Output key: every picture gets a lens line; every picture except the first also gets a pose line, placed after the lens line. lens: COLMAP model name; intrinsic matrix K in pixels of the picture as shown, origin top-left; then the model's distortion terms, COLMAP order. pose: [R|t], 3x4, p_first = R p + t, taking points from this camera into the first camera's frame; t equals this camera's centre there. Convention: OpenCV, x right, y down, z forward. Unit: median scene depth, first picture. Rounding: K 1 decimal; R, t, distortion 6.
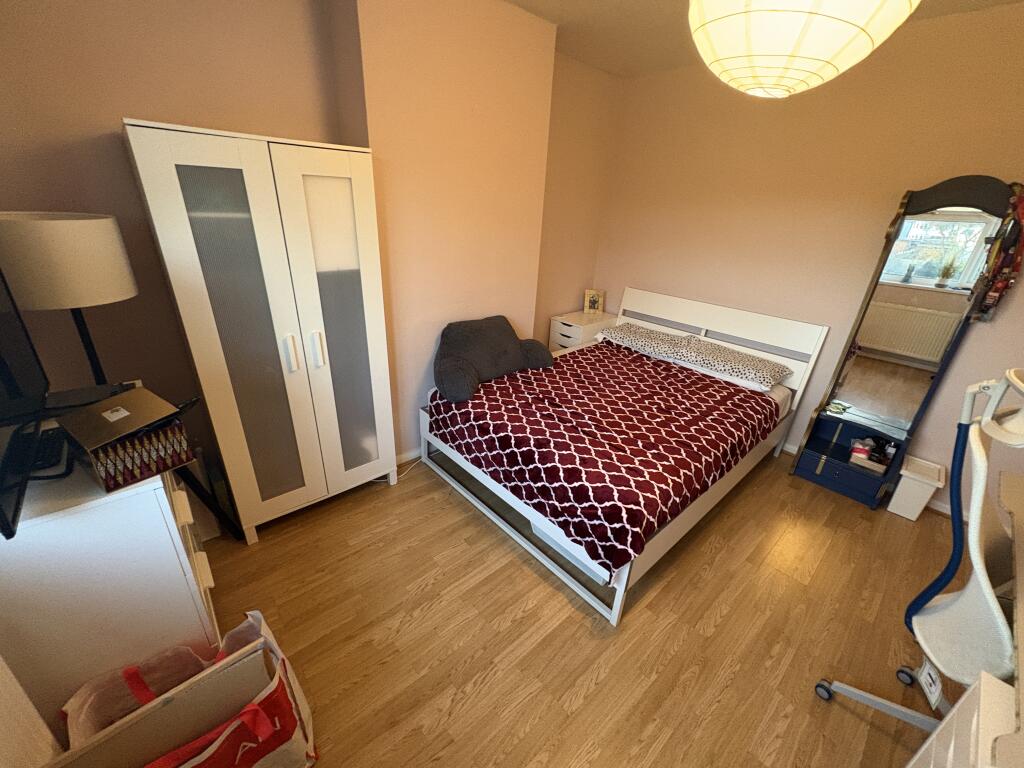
lens RADIAL K [[408.2, 0, 511.0], [0, 408.2, 381.2], [0, 0, 1]] dist [-0.000563, 0.000051]
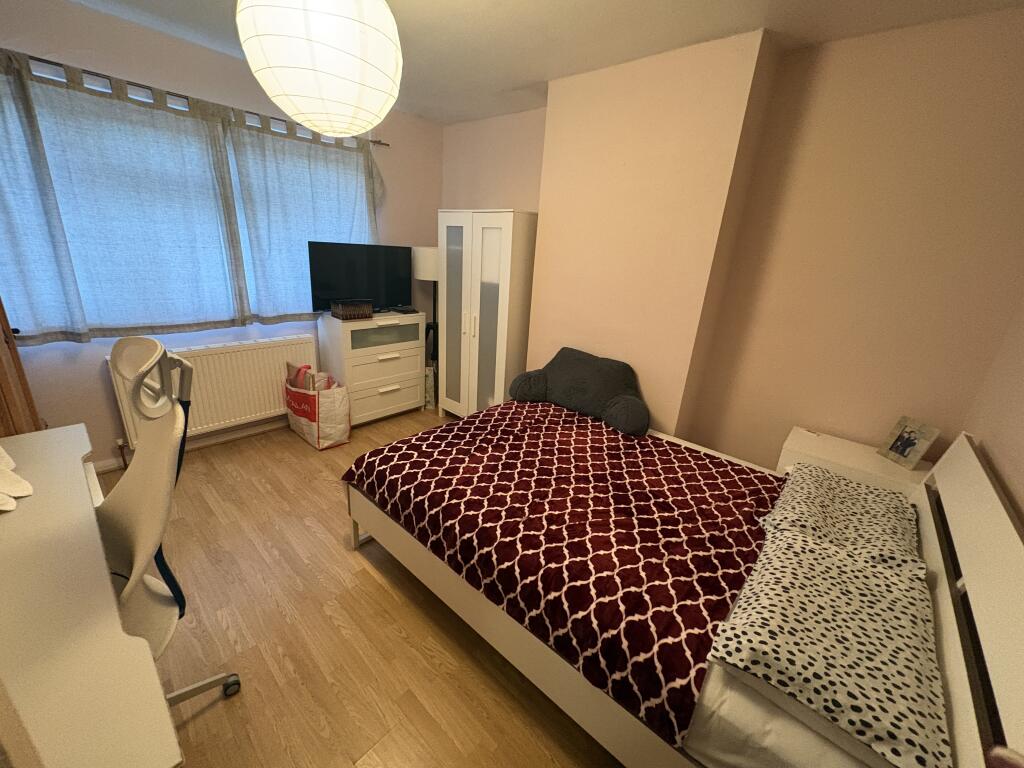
lens RADIAL K [[408.2, 0, 511.0], [0, 408.2, 381.2], [0, 0, 1]] dist [-0.000563, 0.000051]
pose [[0.117656, 0.276508, -0.953782, 1.340497], [-0.450655, 0.870726, 0.196838, -0.303969], [0.884911, 0.406668, 0.227056, 0.914753]]
